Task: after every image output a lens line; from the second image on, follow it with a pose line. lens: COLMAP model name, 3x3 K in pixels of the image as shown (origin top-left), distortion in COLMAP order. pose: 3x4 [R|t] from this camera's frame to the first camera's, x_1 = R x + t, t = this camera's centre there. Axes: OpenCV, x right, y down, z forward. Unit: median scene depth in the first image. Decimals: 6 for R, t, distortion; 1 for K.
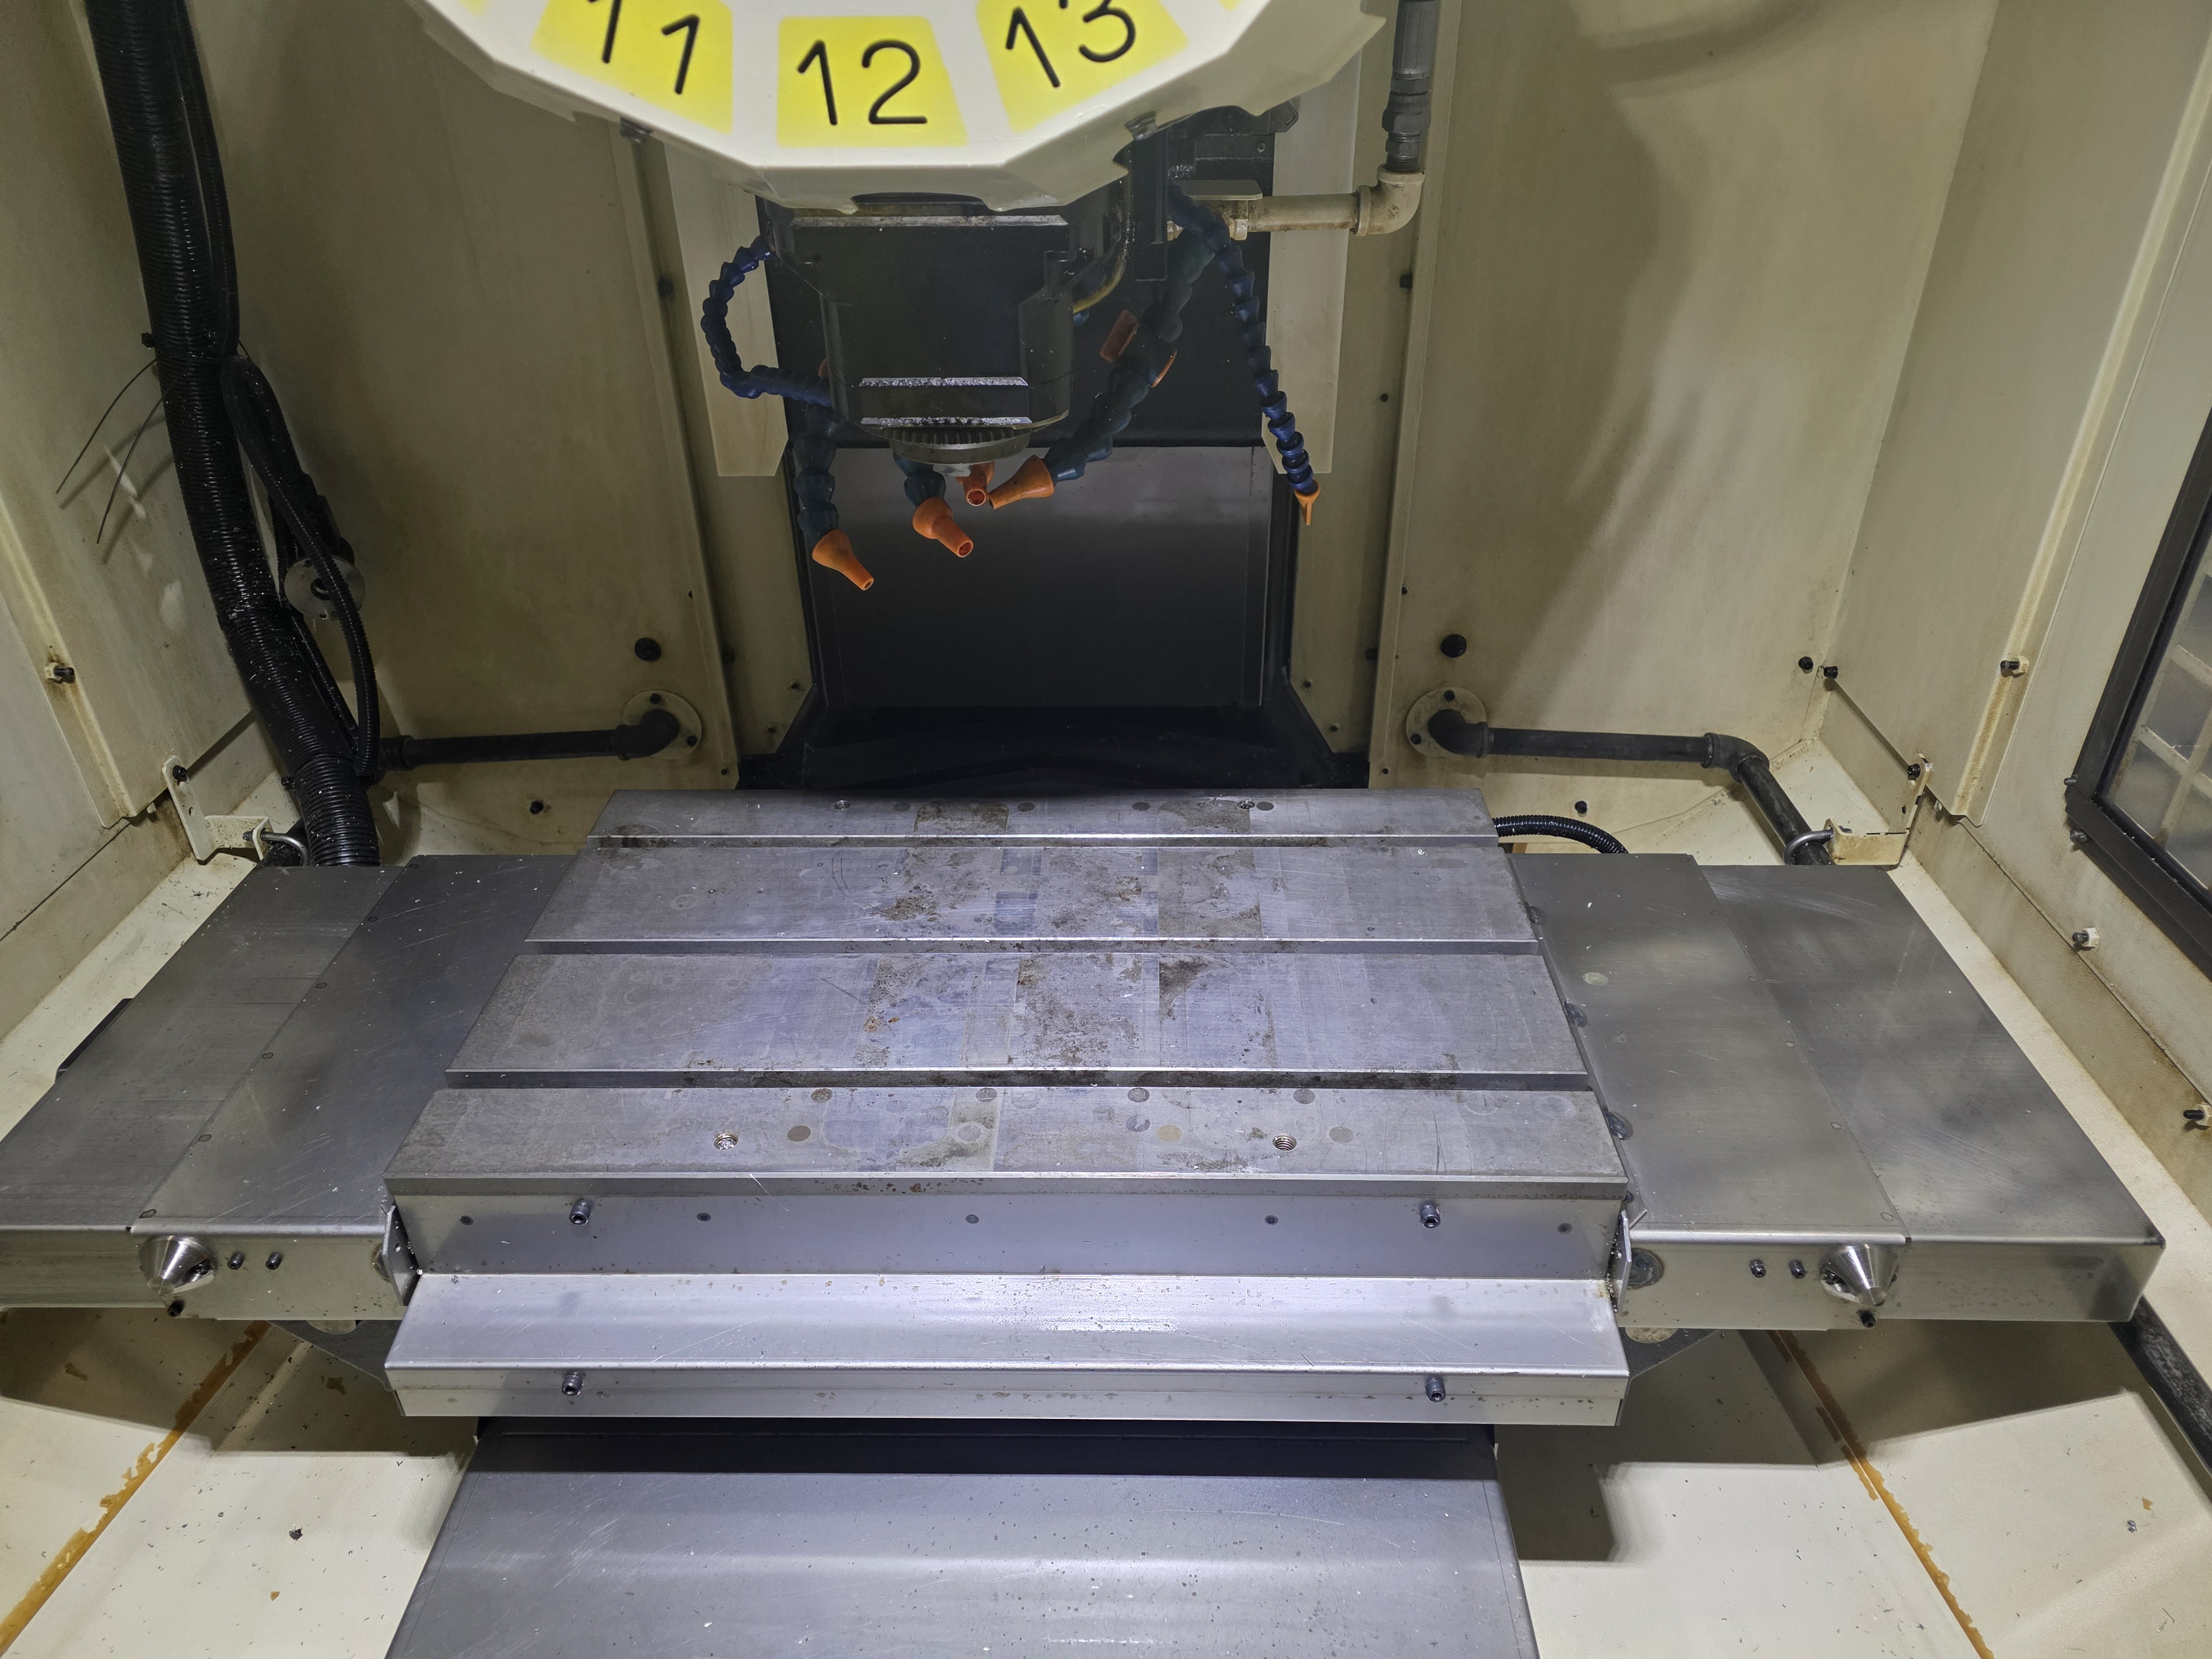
lens RADIAL K [[1489.5, 0, 1085.8], [0, 1489.5, 814.4], [0, 0, 1]] dist [0.076230, -0.071293]
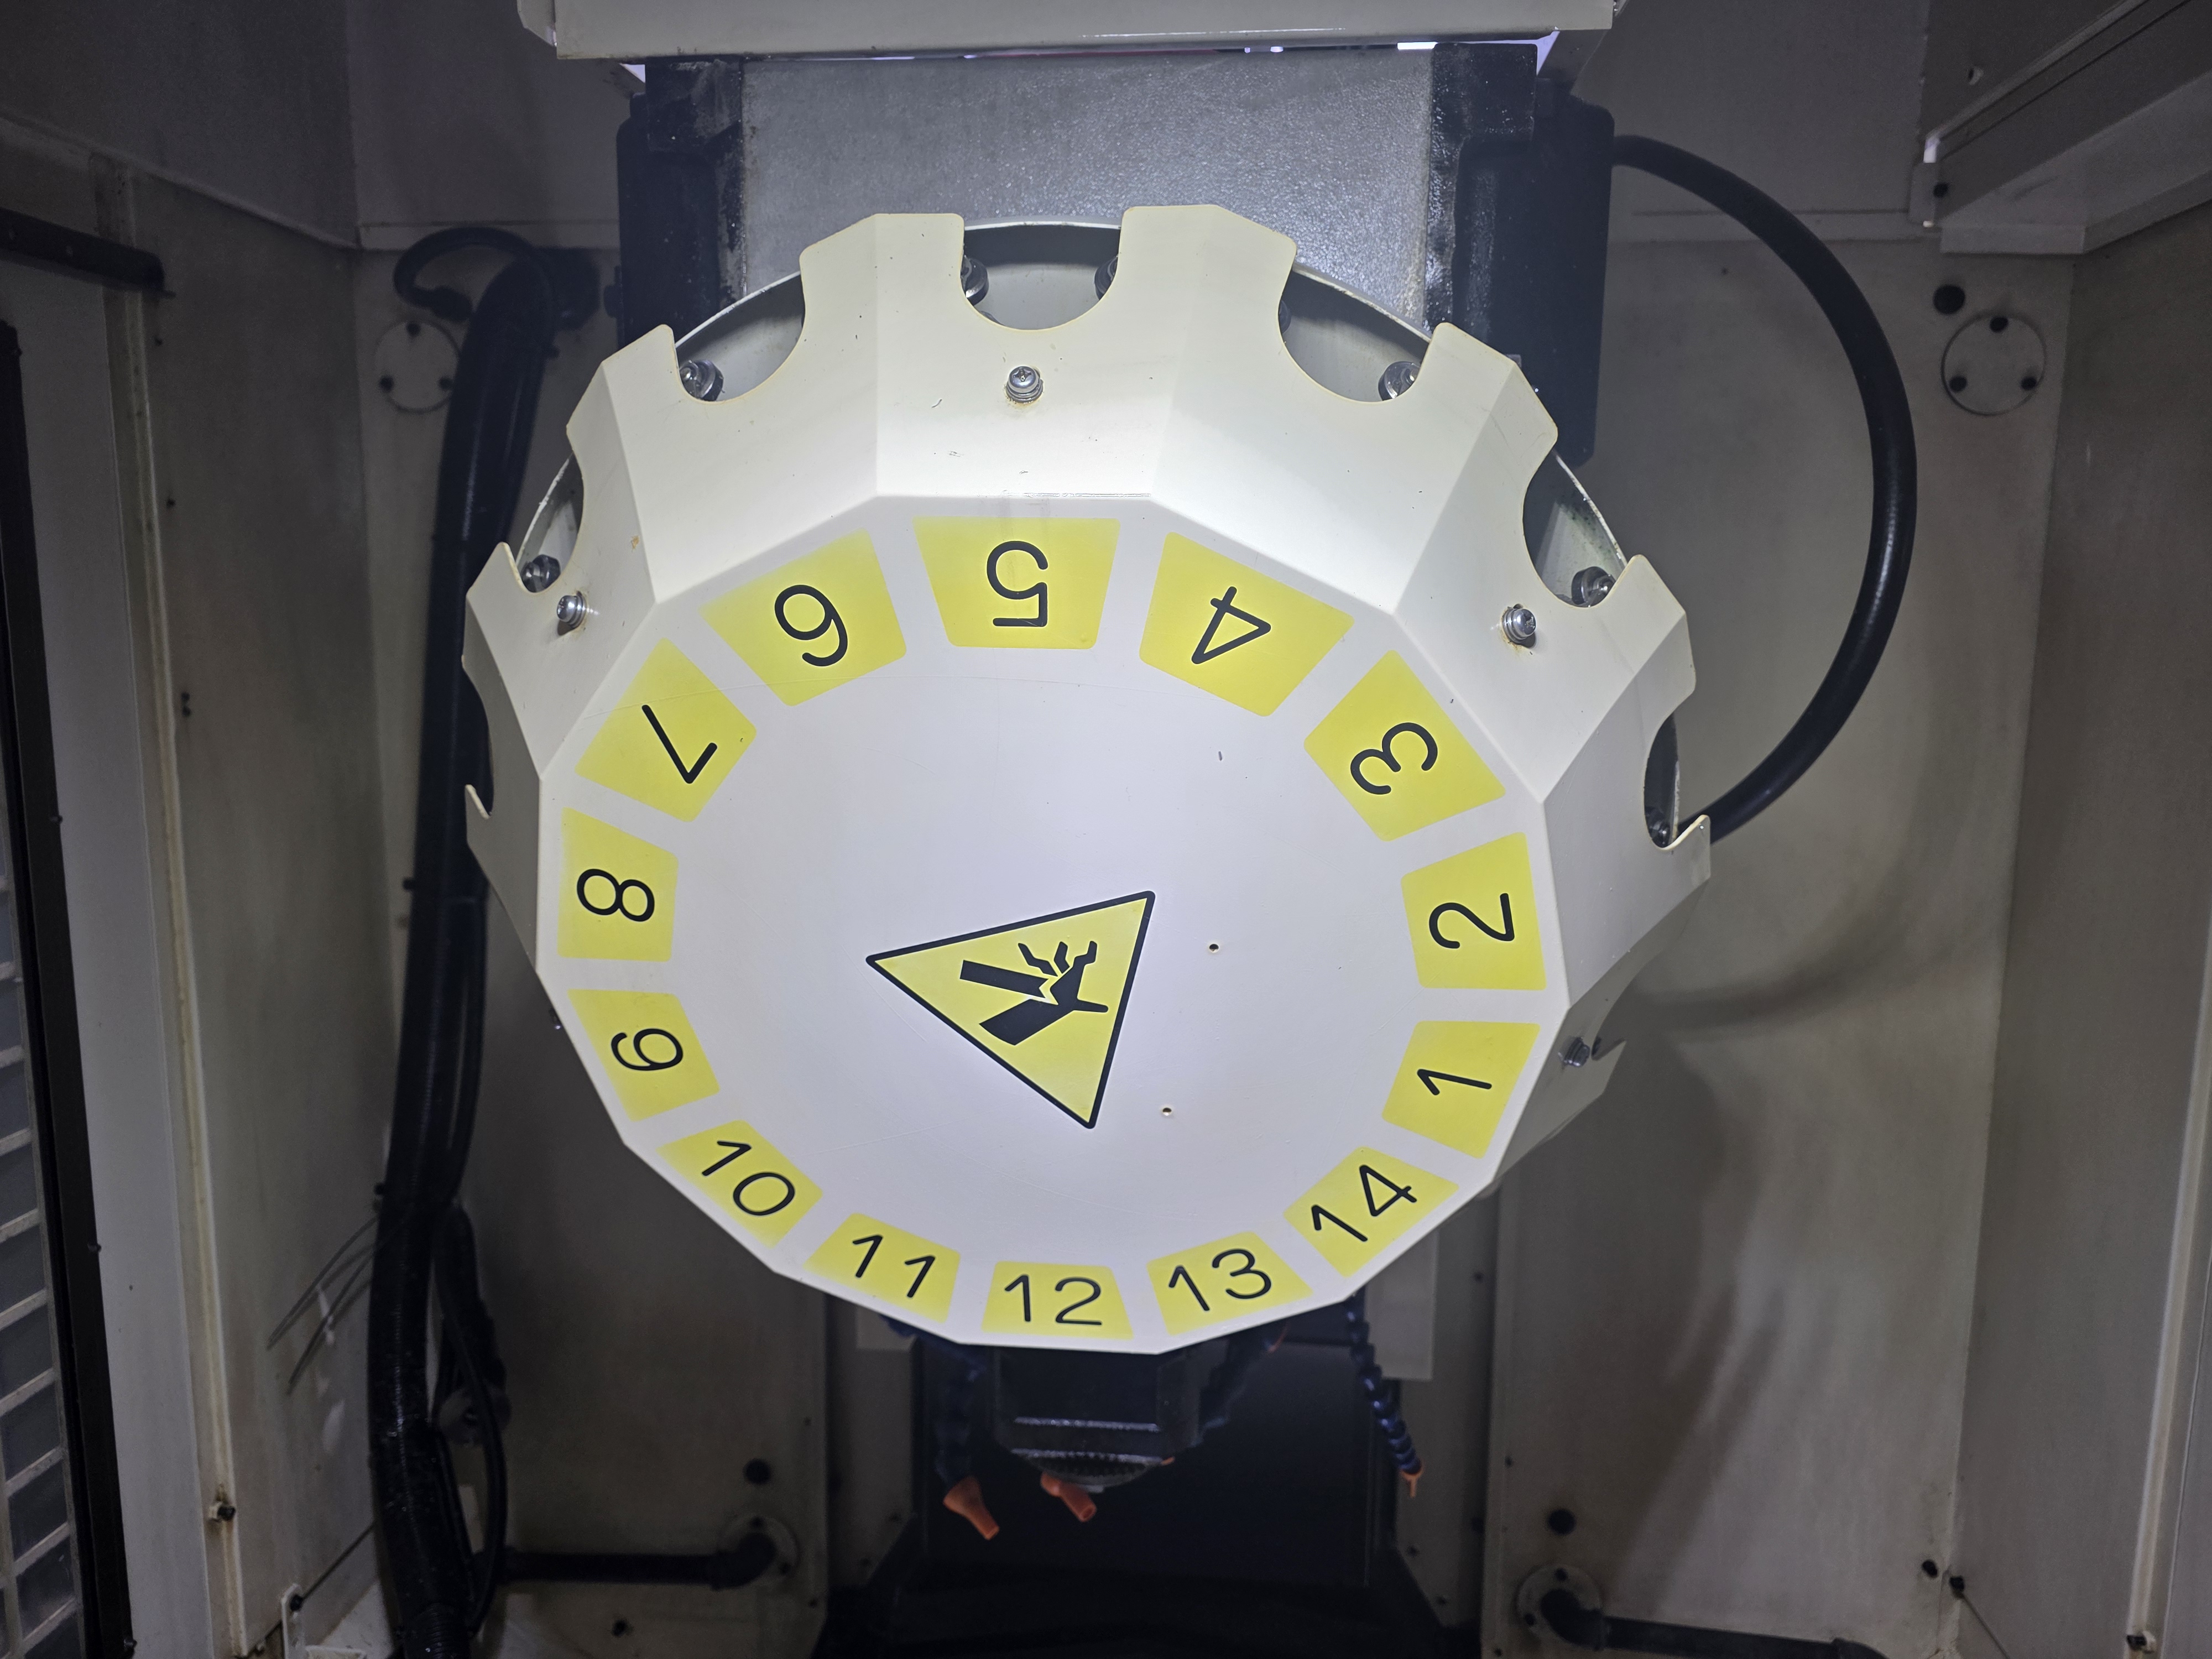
lens RADIAL K [[1518.0, 0, 1091.3], [0, 1518.0, 829.9], [0, 0, 1]] dist [0.019510, -0.005058]
pose [[0.997181, 0.040691, -0.063048, -0.020185], [-0.062142, 0.918771, -0.389871, -0.136139], [0.042063, 0.392689, 0.918709, -0.128322]]
